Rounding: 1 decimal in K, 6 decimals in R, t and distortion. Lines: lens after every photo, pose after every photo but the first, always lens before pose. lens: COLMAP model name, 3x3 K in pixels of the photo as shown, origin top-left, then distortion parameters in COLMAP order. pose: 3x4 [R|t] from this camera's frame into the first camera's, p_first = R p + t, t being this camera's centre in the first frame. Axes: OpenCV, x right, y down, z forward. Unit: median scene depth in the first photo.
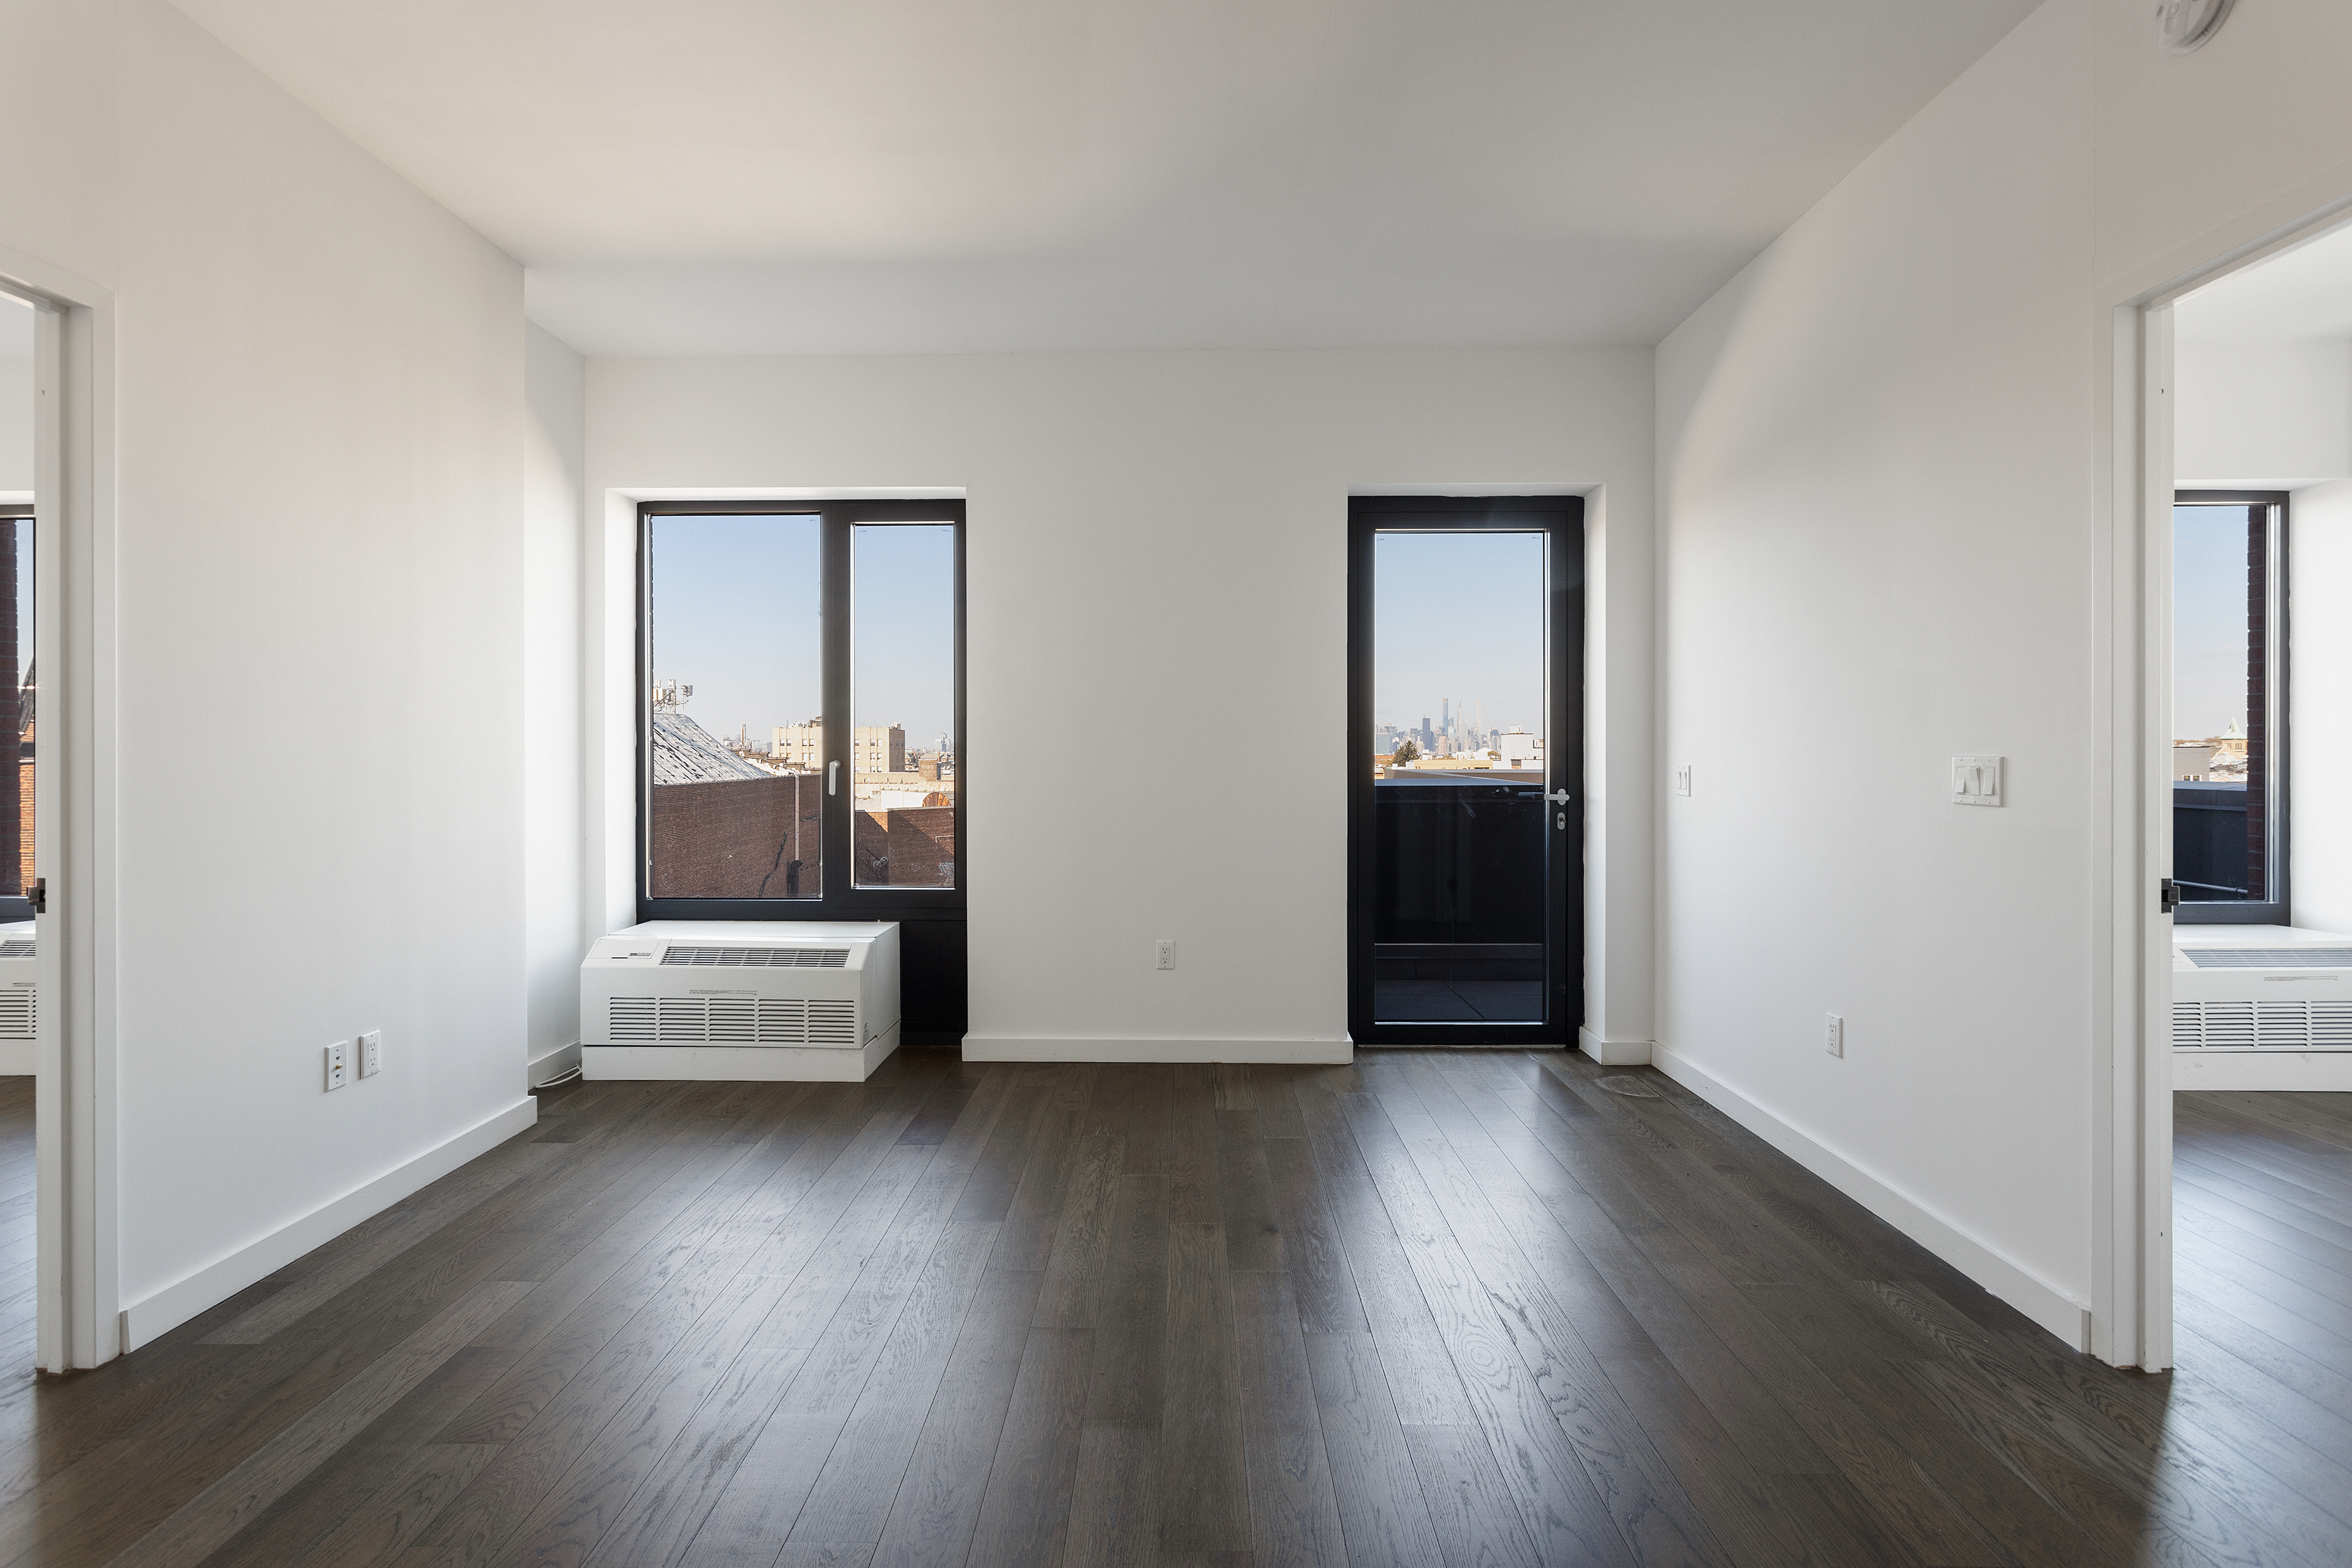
lens RADIAL K [[1120.4, 0, 1168.4], [0, 1120.4, 759.8], [0, 0, 1]] dist [0.000553, 0.000156]
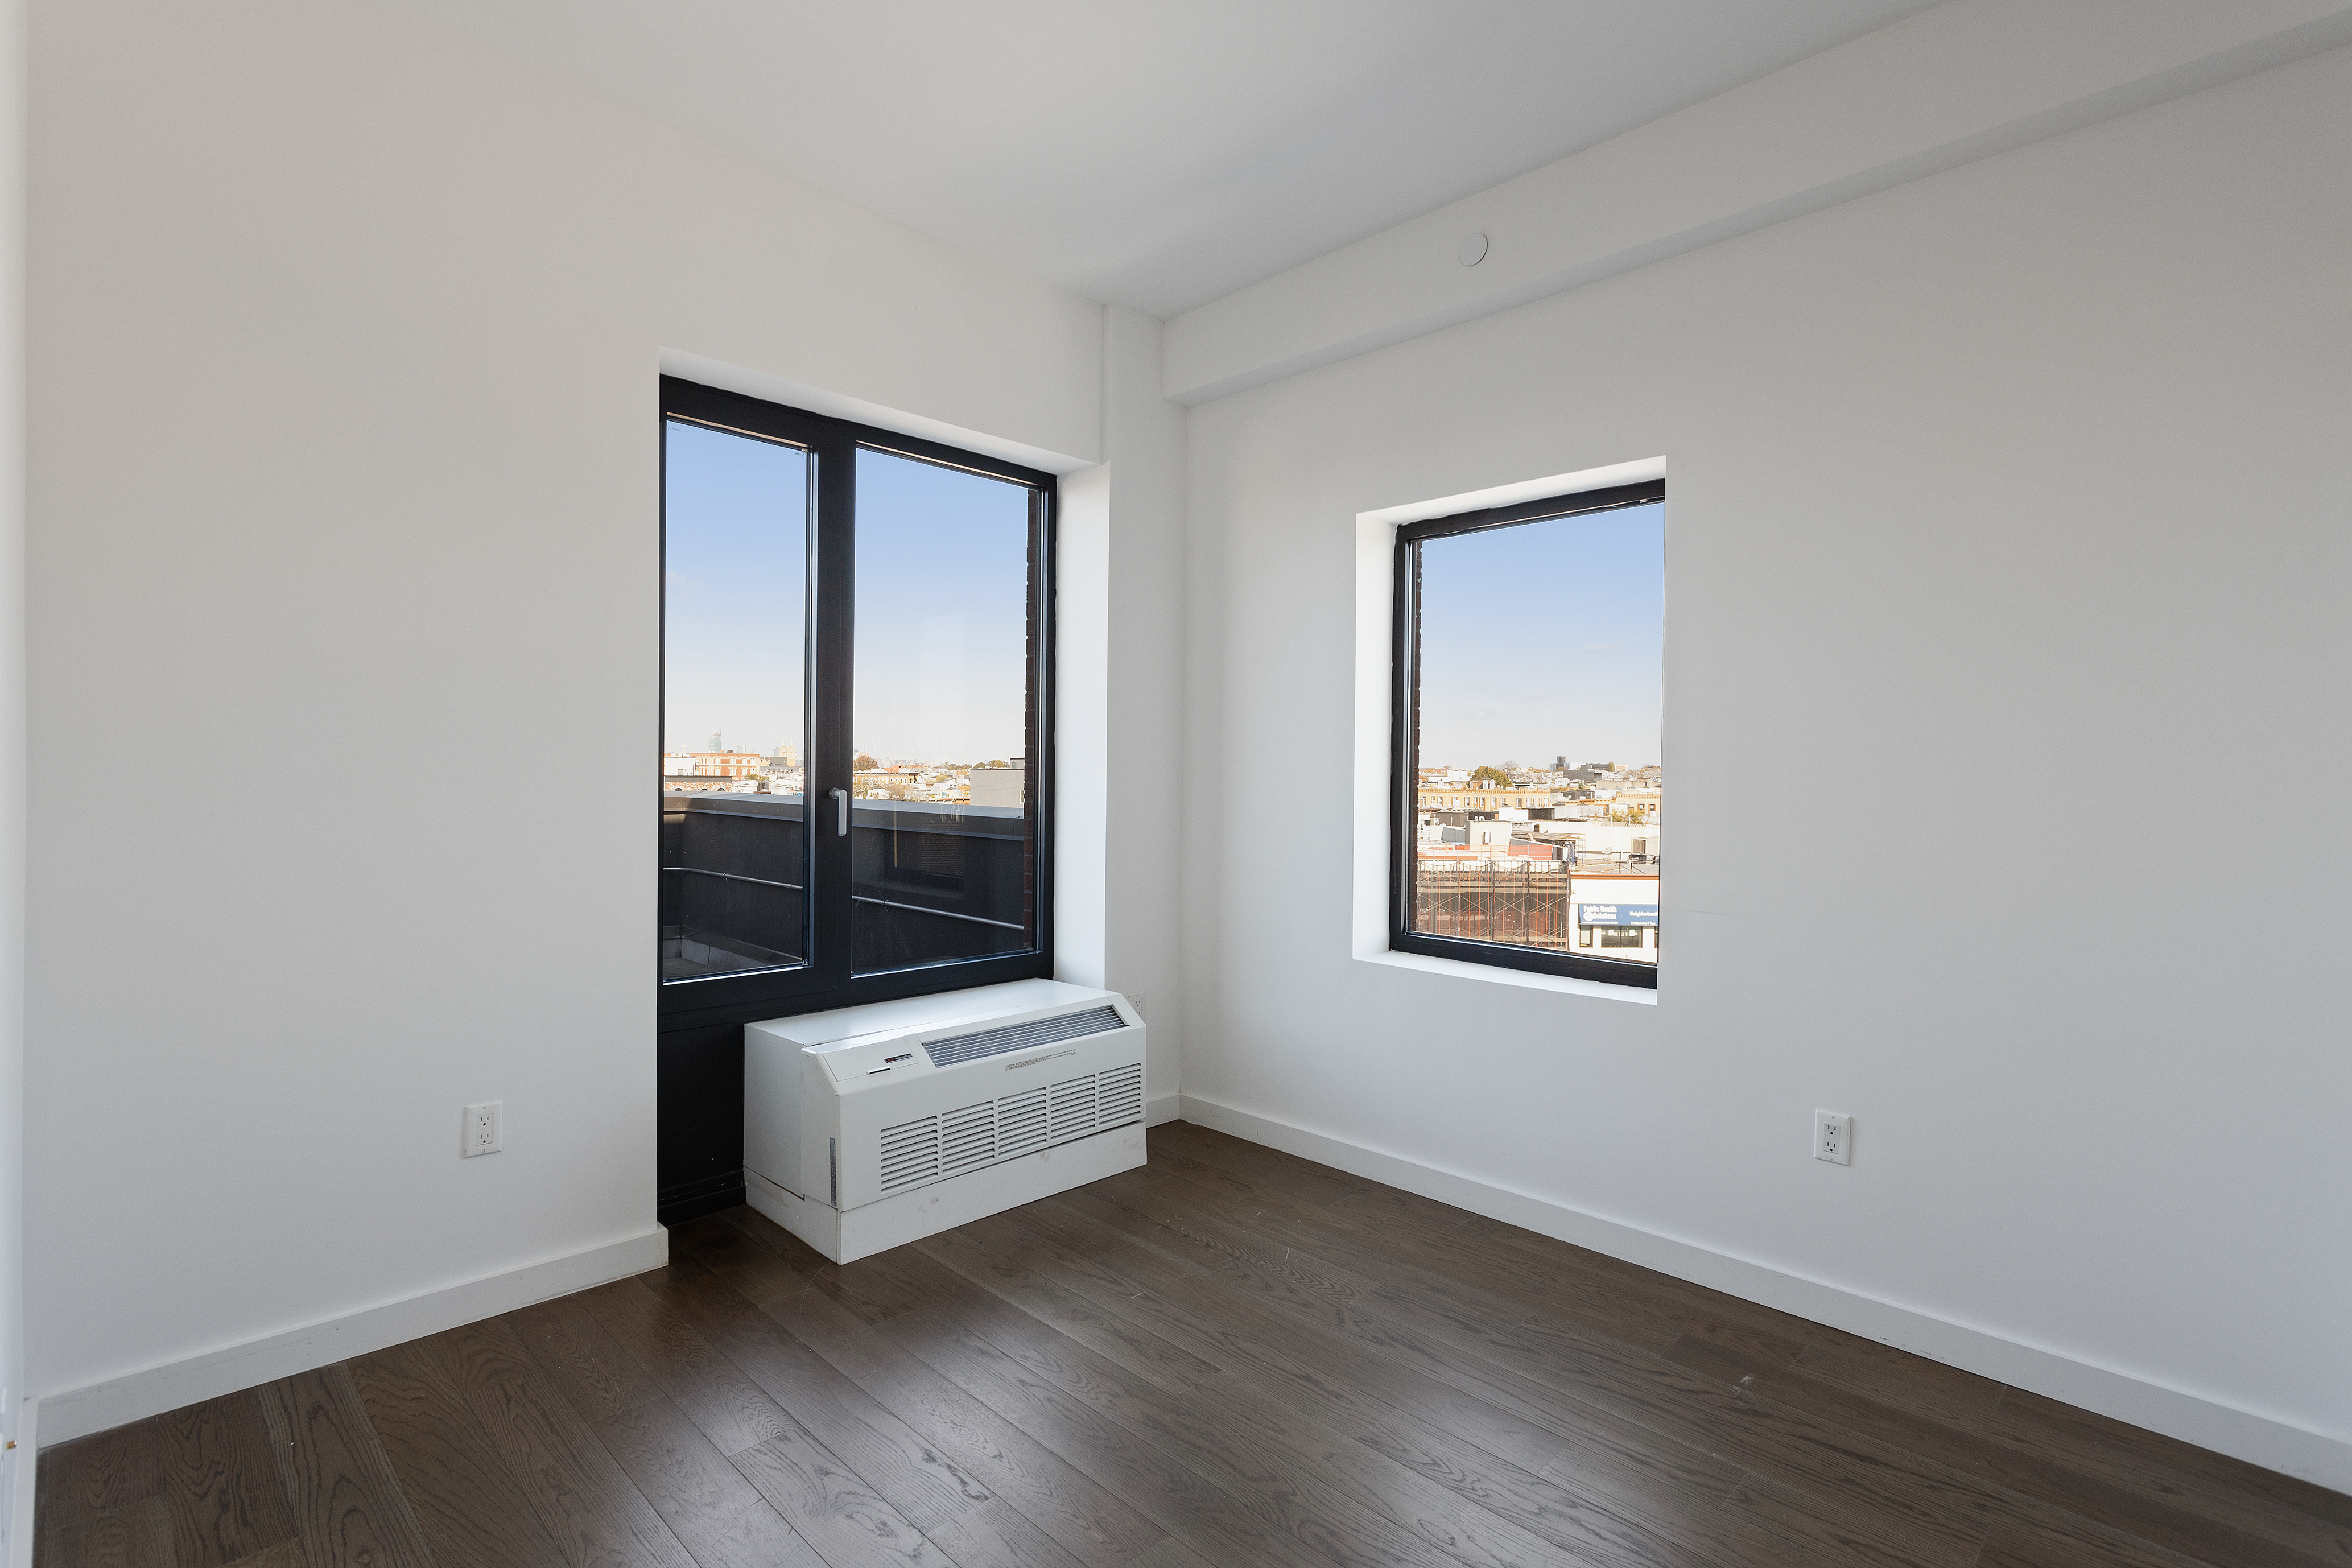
lens RADIAL K [[1109.0, 0, 1176.0], [0, 1109.0, 784.0], [0, 0, 1]] dist [0.002085, 0.000414]
pose [[0.690482, 0.003368, 0.723341, 0.492565], [-0.008048, 0.999963, 0.003026, -0.003800], [-0.723305, -0.007911, 0.690484, 0.379222]]
